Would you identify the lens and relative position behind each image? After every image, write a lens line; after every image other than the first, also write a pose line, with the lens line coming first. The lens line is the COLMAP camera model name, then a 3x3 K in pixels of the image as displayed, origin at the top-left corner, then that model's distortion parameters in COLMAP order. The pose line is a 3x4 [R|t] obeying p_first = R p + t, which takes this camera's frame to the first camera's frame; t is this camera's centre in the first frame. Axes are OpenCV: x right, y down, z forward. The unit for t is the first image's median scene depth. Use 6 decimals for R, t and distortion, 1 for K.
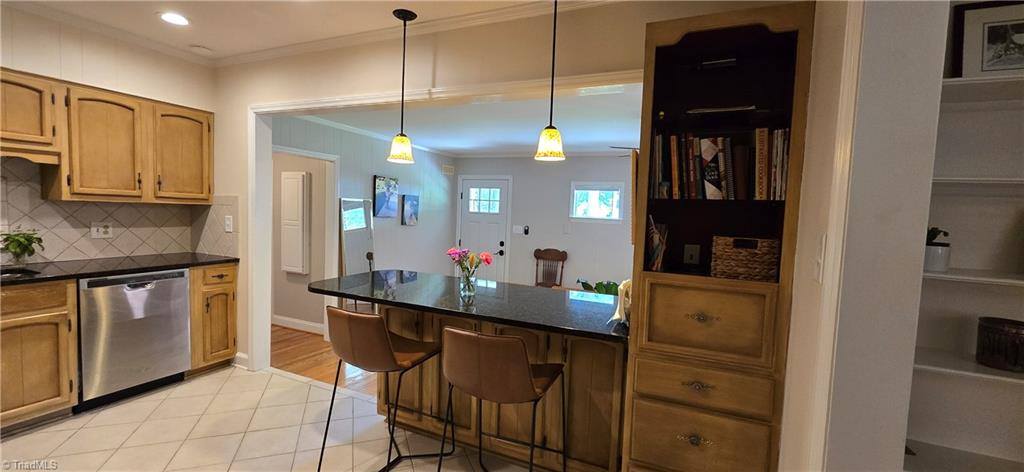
lens RADIAL K [[425.9, 0, 512.0], [0, 425.9, 236.0], [0, 0, 1]] dist [-0.000795, -0.000088]
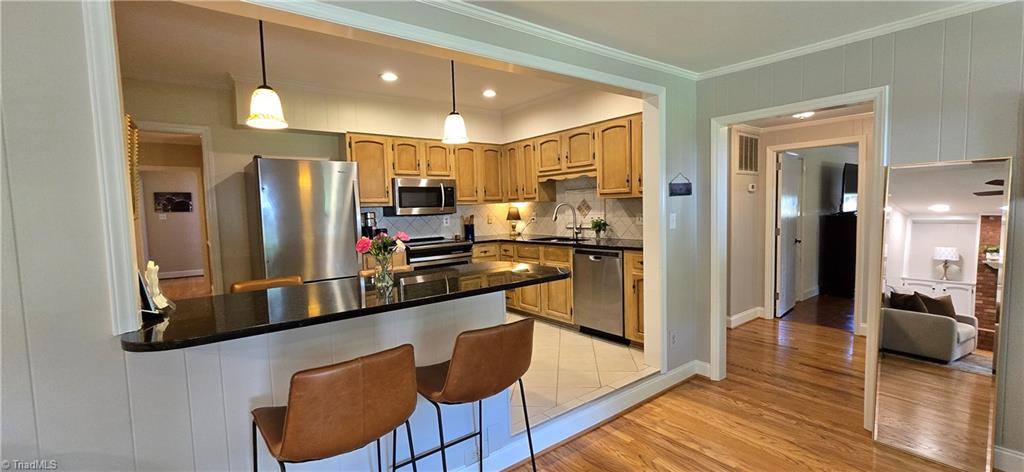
lens RADIAL K [[425.9, 0, 512.0], [0, 425.9, 236.0], [0, 0, 1]] dist [-0.000795, -0.000088]
pose [[-0.459584, 0.036831, -0.887370, 0.660377], [-0.042684, 0.997069, 0.063491, -0.043713], [0.887108, 0.067056, -0.456665, 1.924016]]
